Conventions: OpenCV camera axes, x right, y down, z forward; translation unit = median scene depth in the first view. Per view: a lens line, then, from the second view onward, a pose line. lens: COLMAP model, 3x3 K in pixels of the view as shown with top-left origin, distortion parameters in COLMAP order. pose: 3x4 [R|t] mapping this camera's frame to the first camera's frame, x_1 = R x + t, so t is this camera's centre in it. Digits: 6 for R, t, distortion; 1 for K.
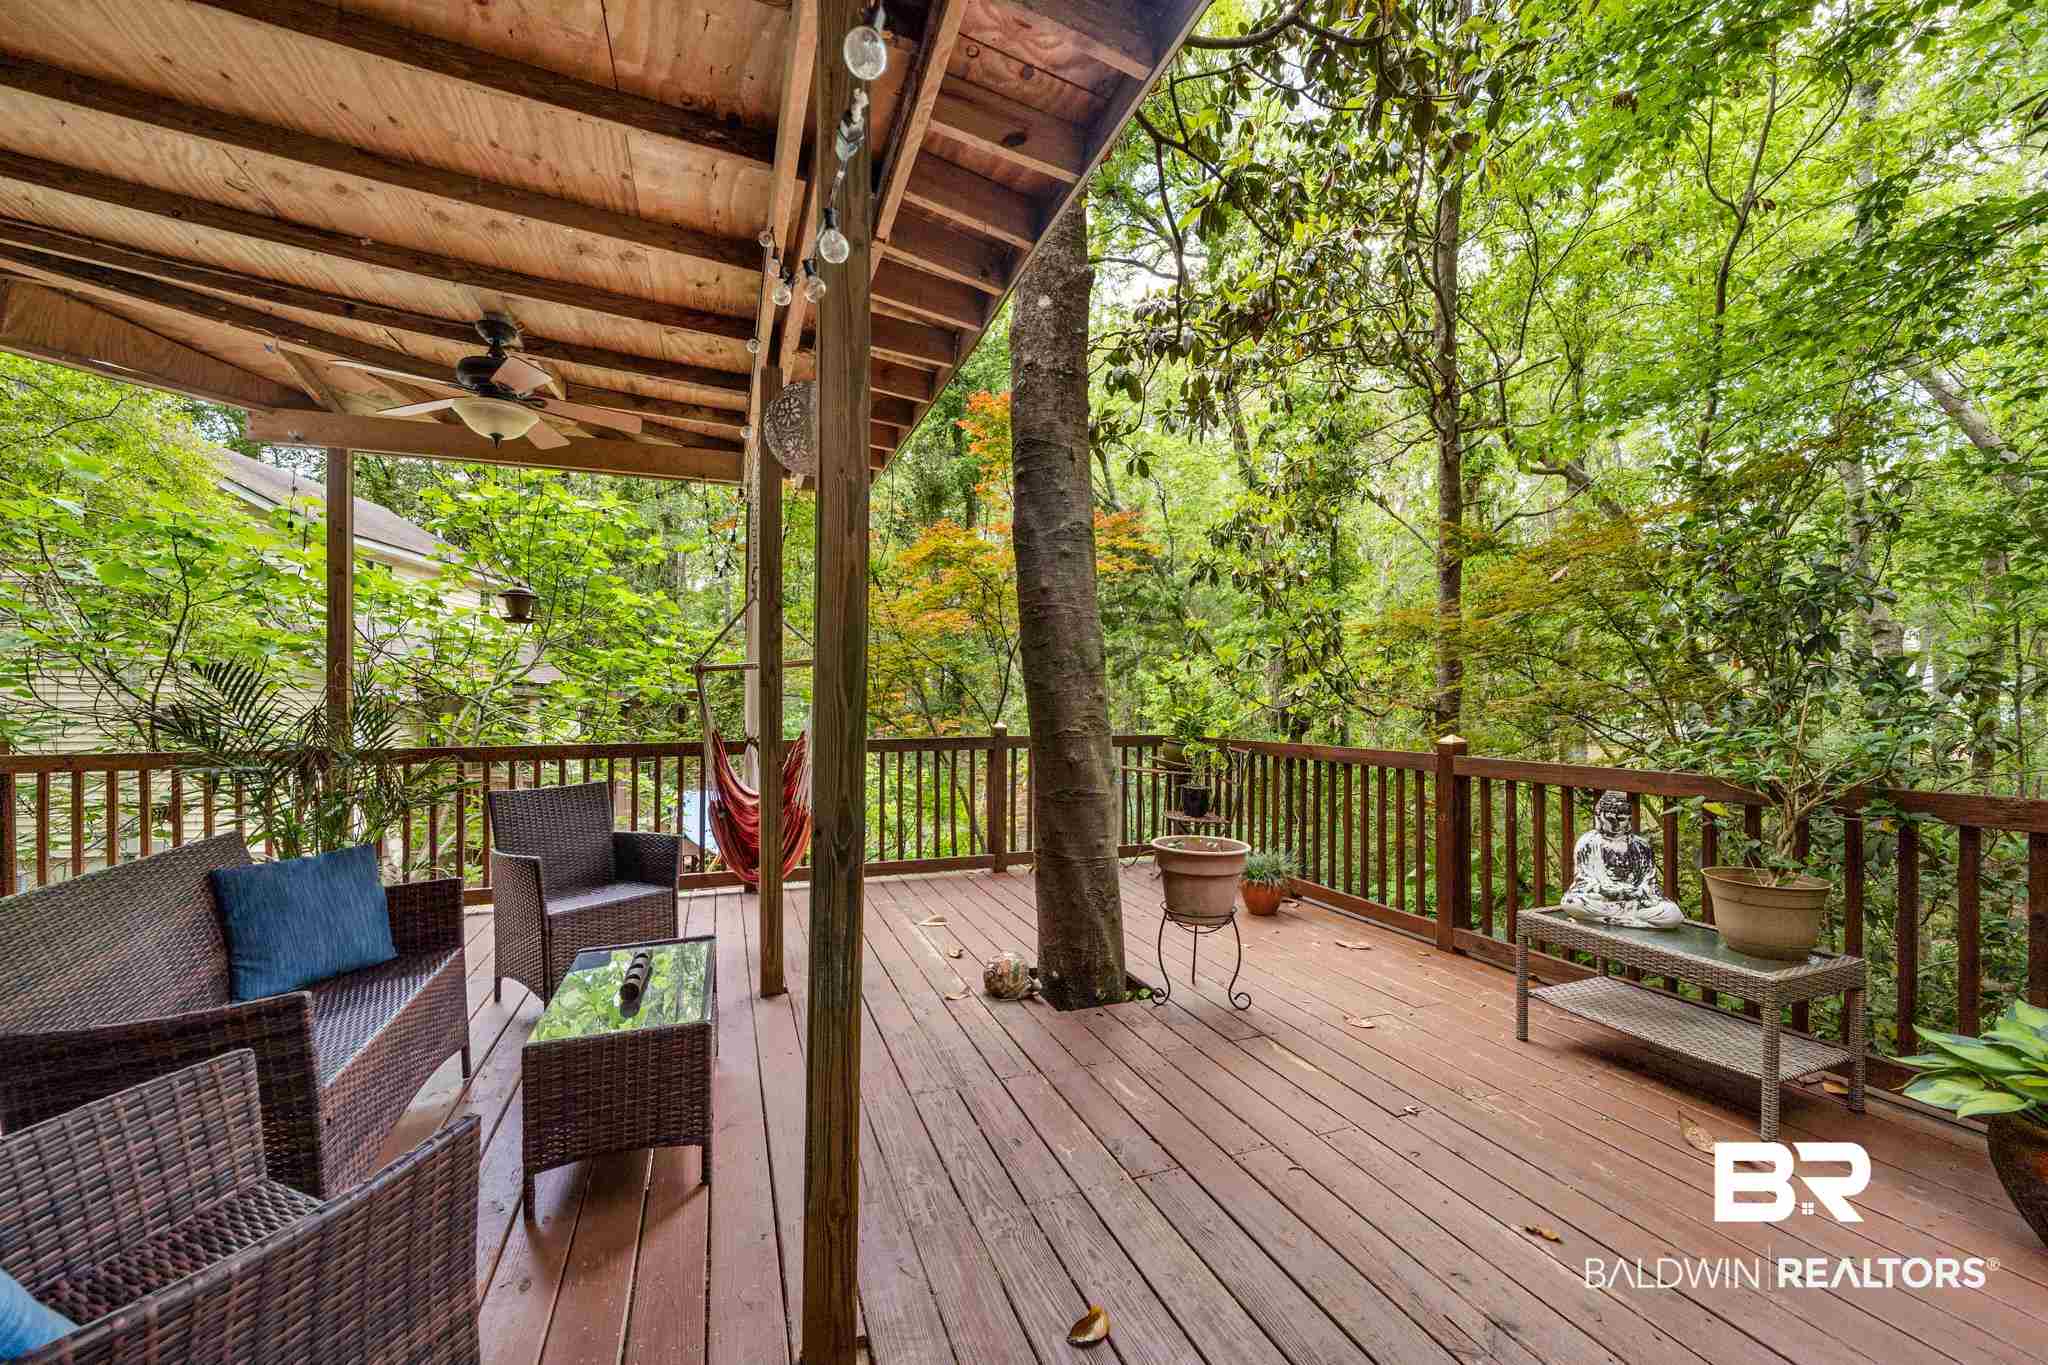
lens RADIAL K [[792.7, 0, 1128.8], [0, 792.7, 692.3], [0, 0, 1]] dist [0.000074, 0.000092]
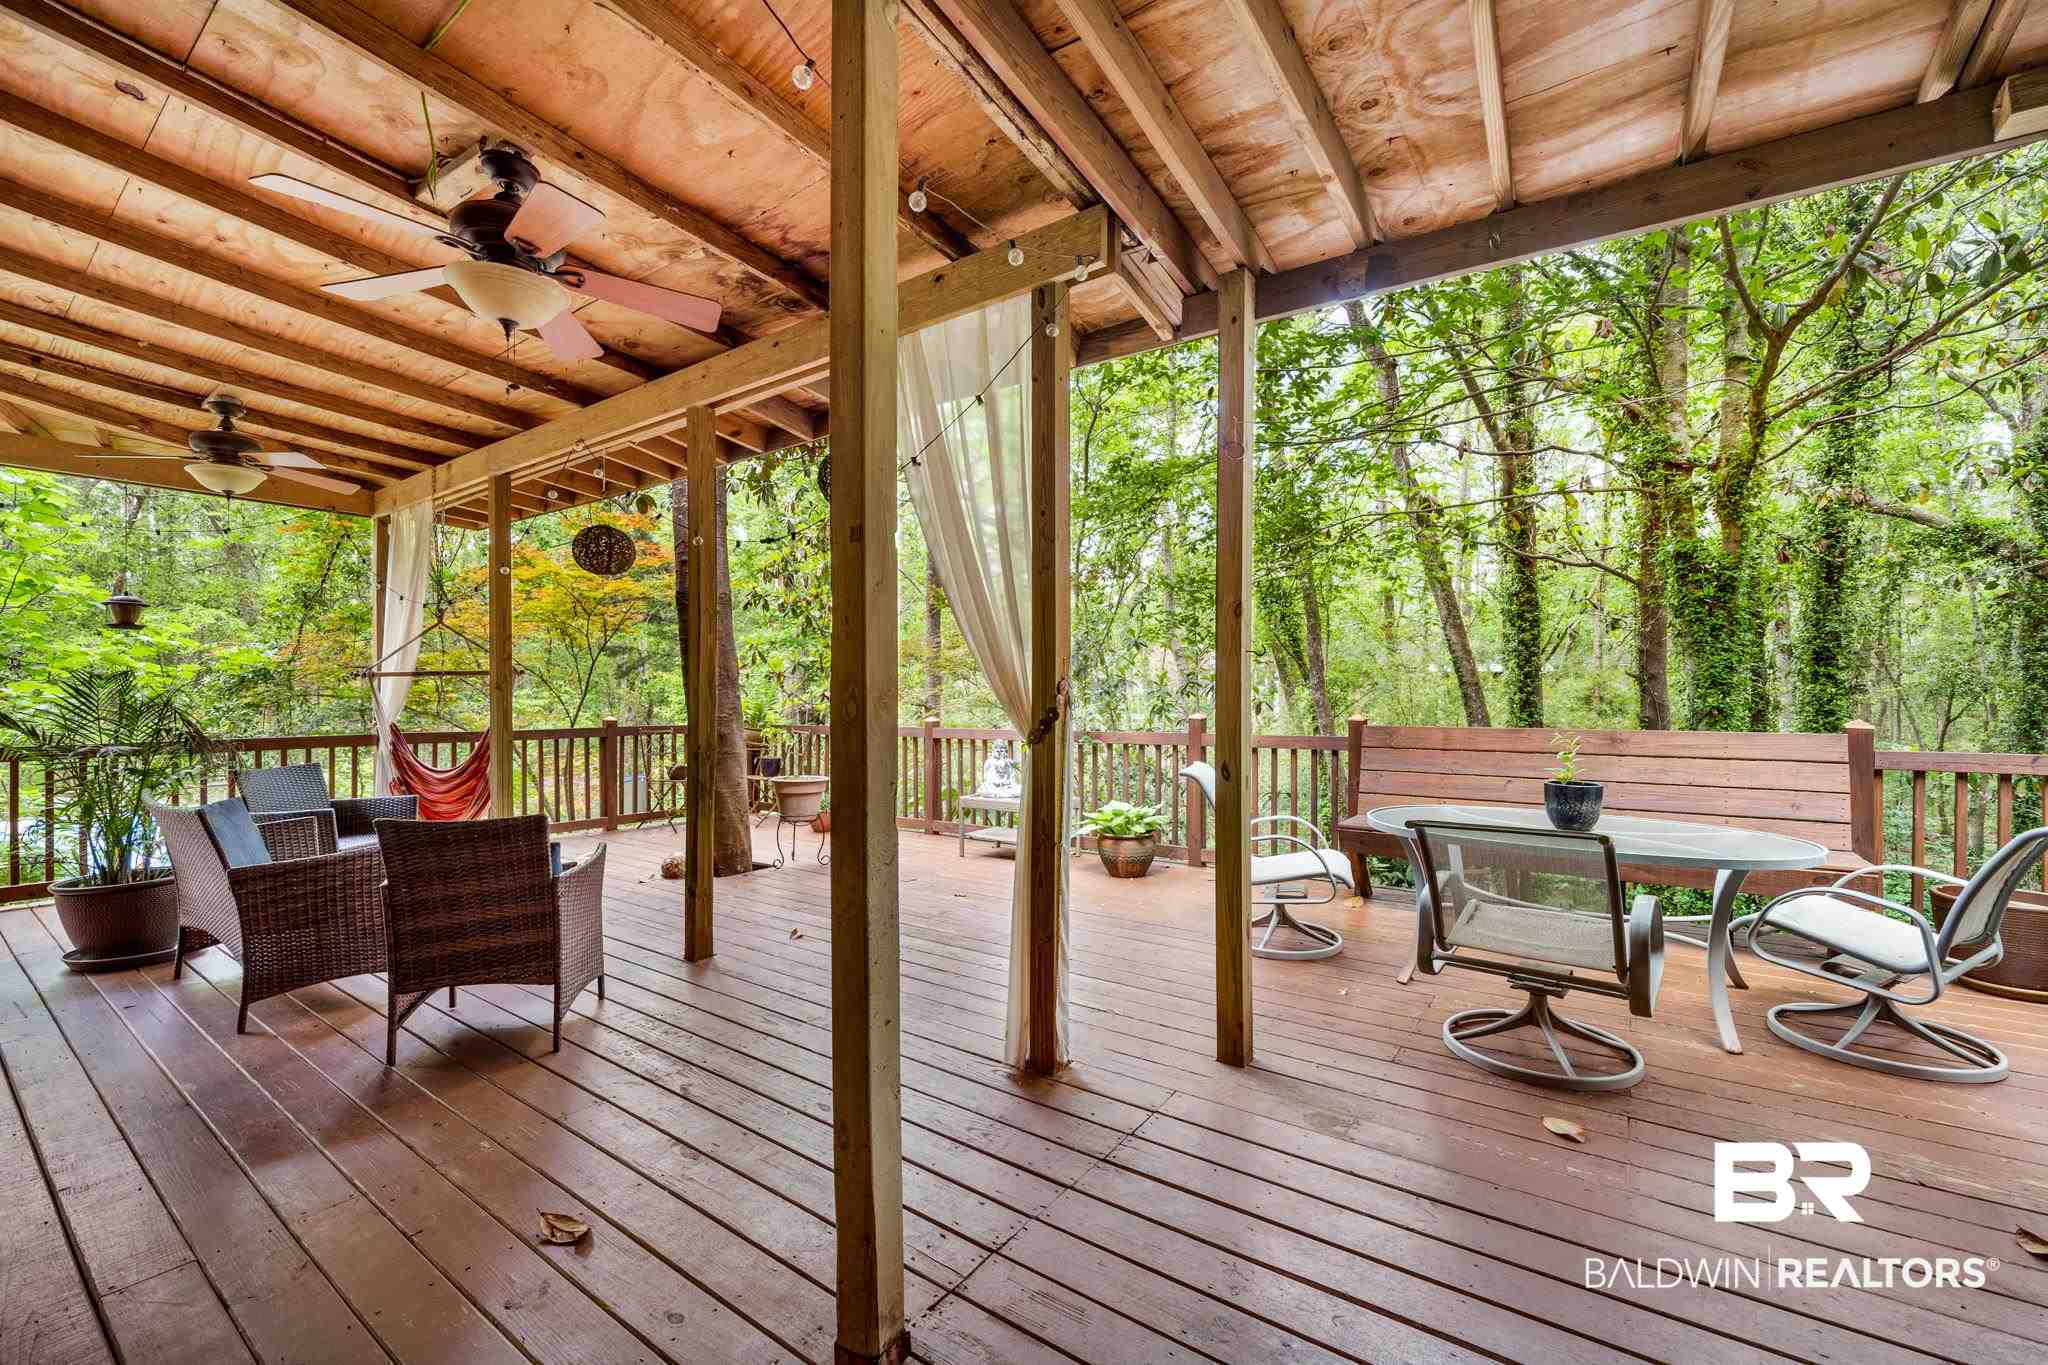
lens RADIAL K [[792.7, 0, 1030.2], [0, 792.7, 689.3], [0, 0, 1]] dist [0.000074, 0.000092]
pose [[0.877815, 0.002469, 0.478994, -0.223865], [-0.000800, 0.999993, -0.003687, -0.002644], [-0.479000, 0.002854, 0.877811, -0.591090]]
